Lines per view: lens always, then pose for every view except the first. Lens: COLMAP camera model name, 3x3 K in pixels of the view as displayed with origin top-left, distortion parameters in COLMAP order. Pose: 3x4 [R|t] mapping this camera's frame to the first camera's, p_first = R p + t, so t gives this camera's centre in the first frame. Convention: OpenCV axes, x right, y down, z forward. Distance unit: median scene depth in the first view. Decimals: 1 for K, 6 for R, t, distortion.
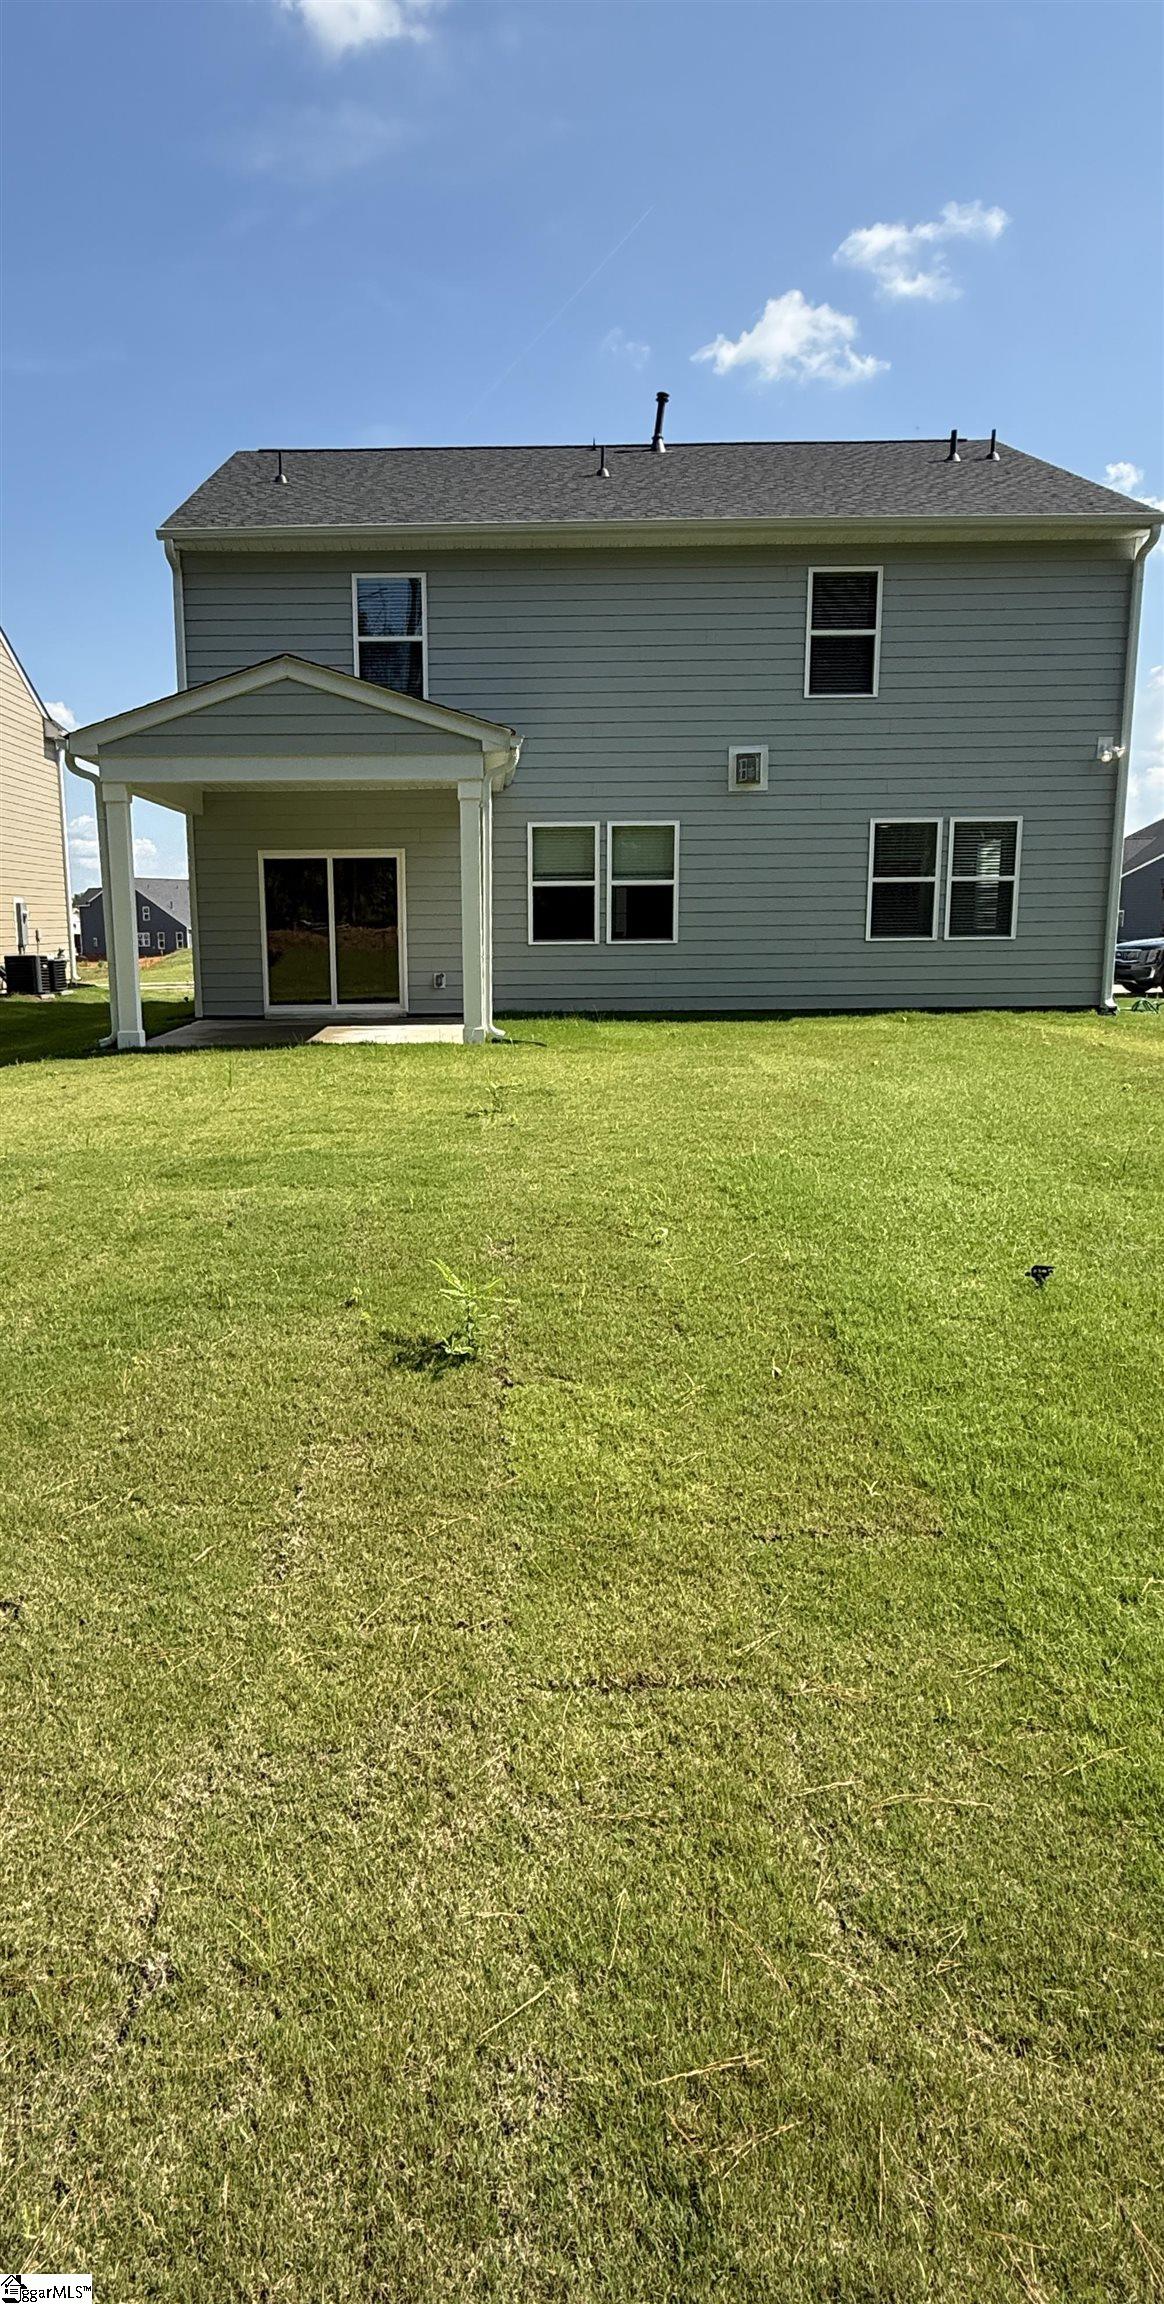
lens RADIAL K [[1280.1, 0, 485.9], [0, 1280.1, 1156.3], [0, 0, 1]] dist [-0.001964, -0.000666]
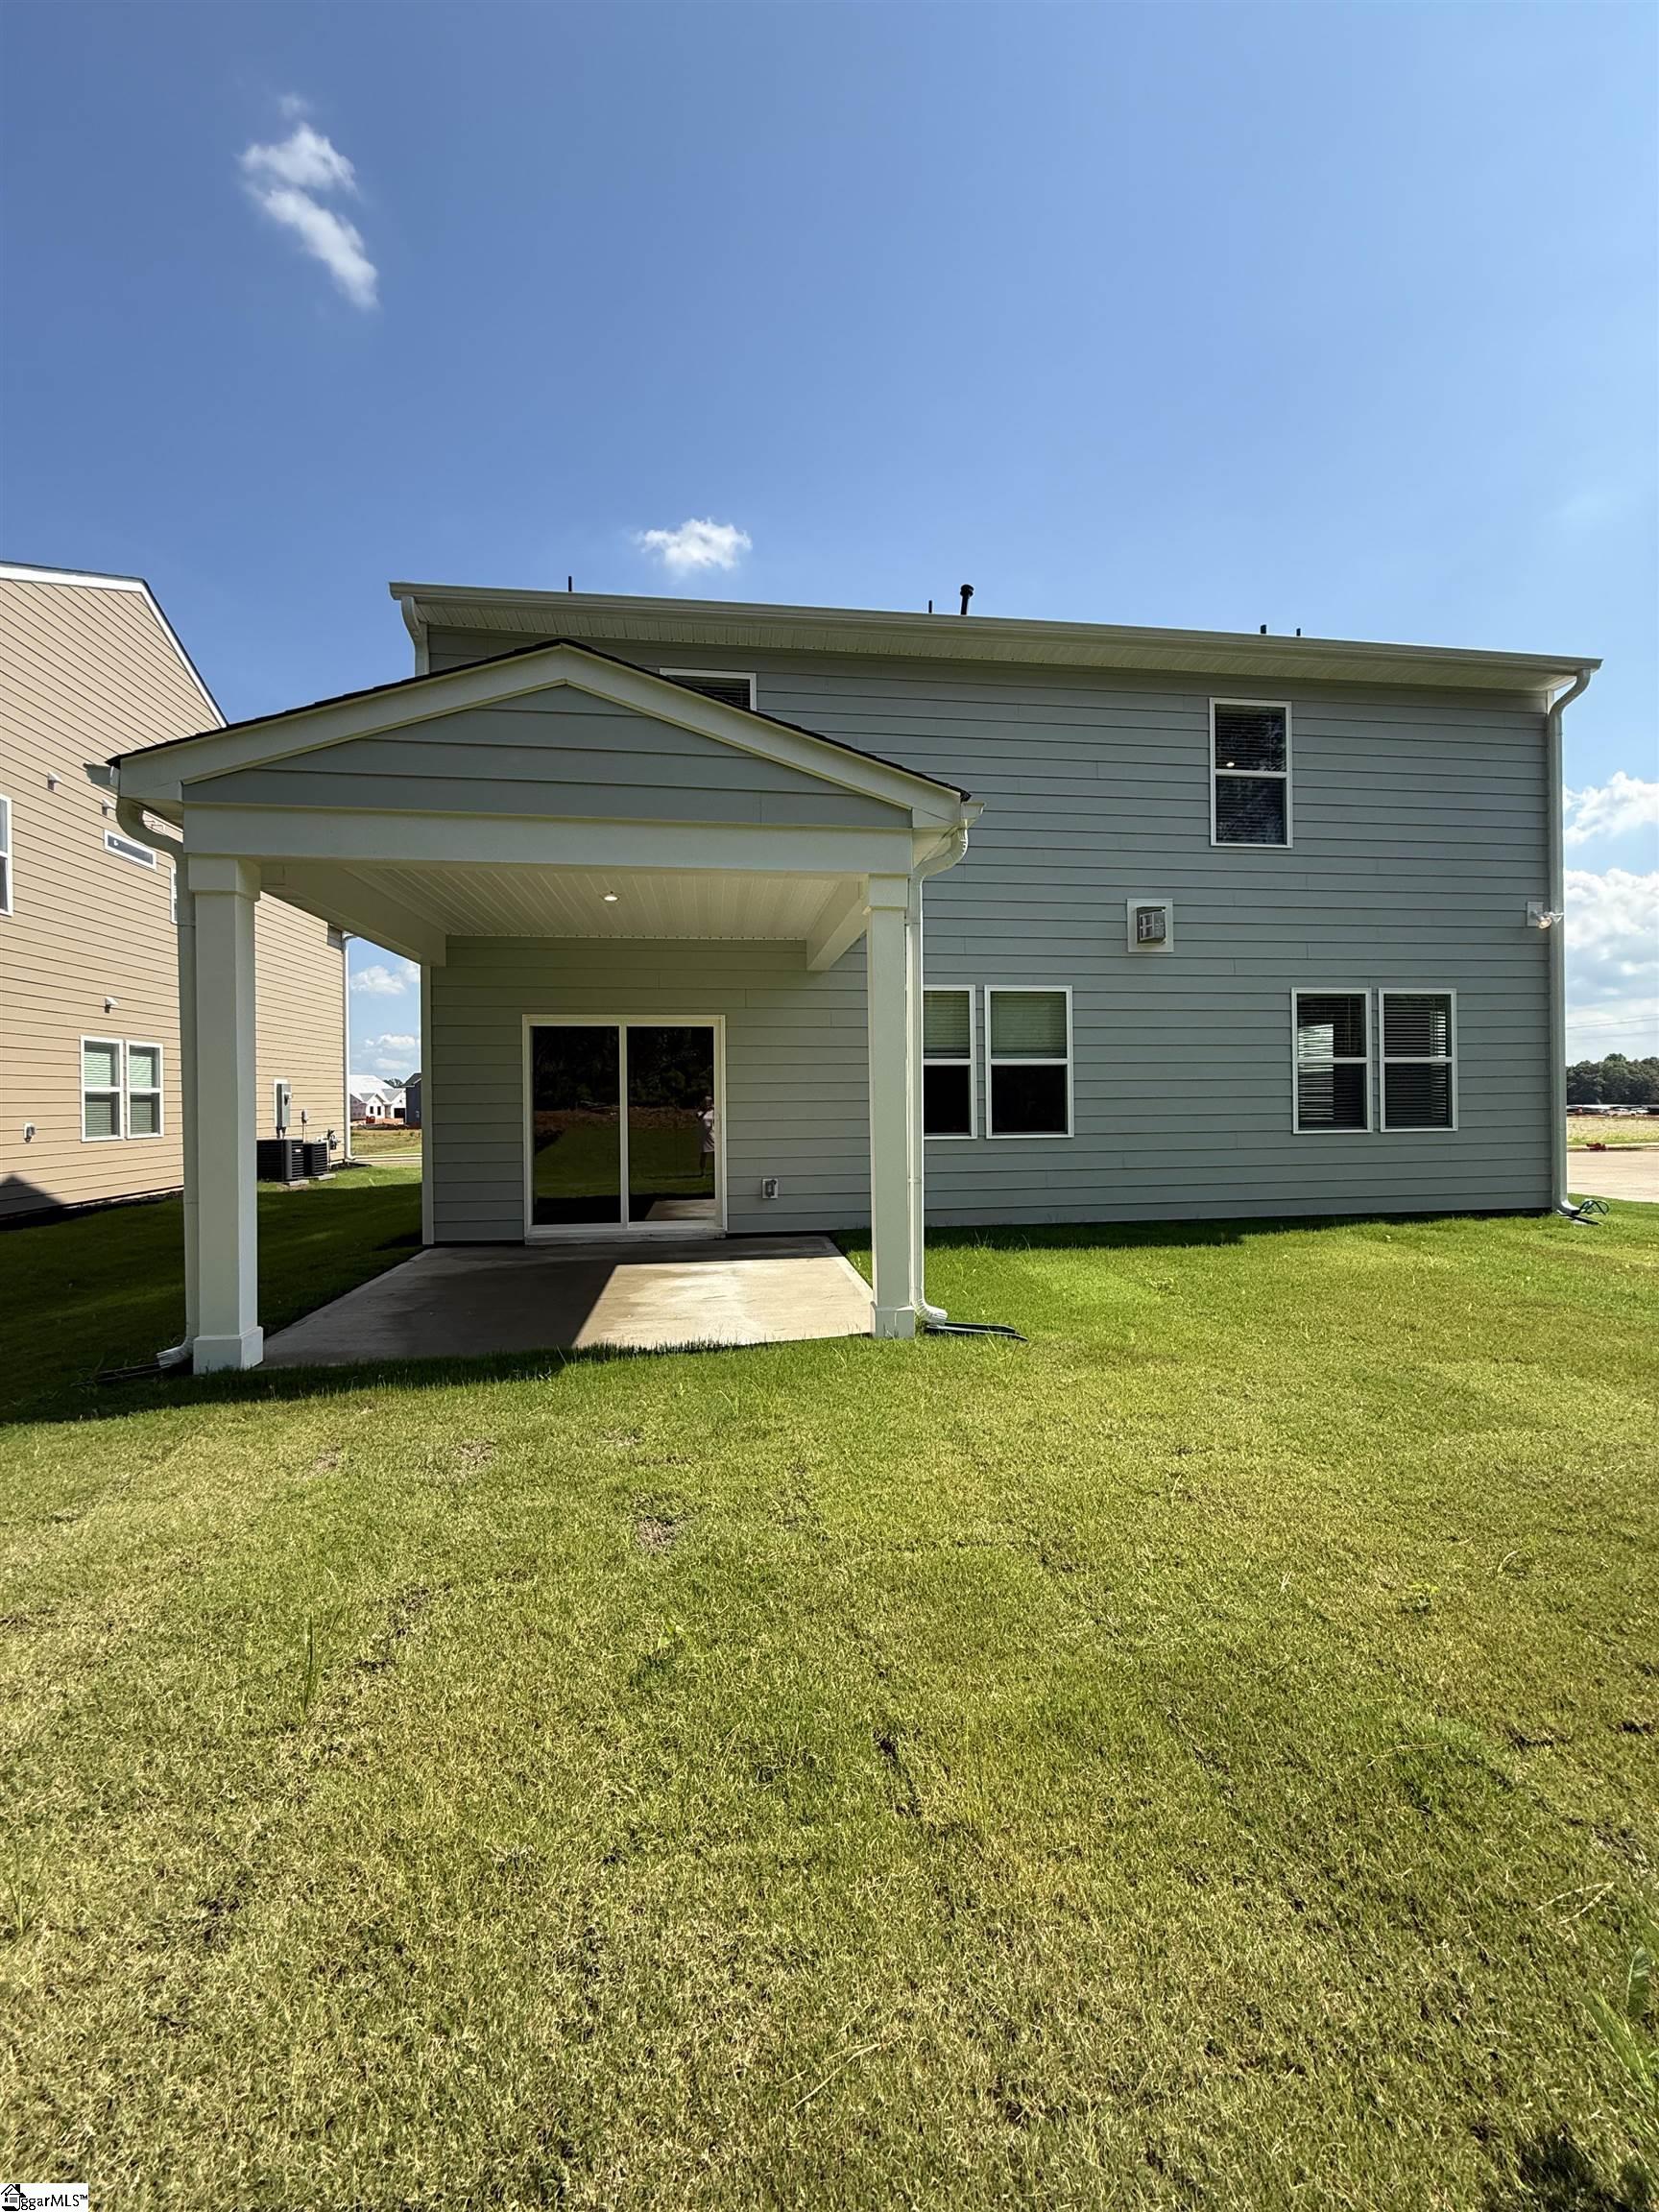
lens RADIAL K [[888.0, 0, 835.8], [0, 888.0, 1103.0], [0, 0, 1]] dist [0.000745, 0.000816]
pose [[0.990722, 0.000962, 0.135903, -0.069828], [0.022908, 0.984486, -0.173963, -0.097091], [-0.133962, 0.175462, 0.975329, 0.490313]]
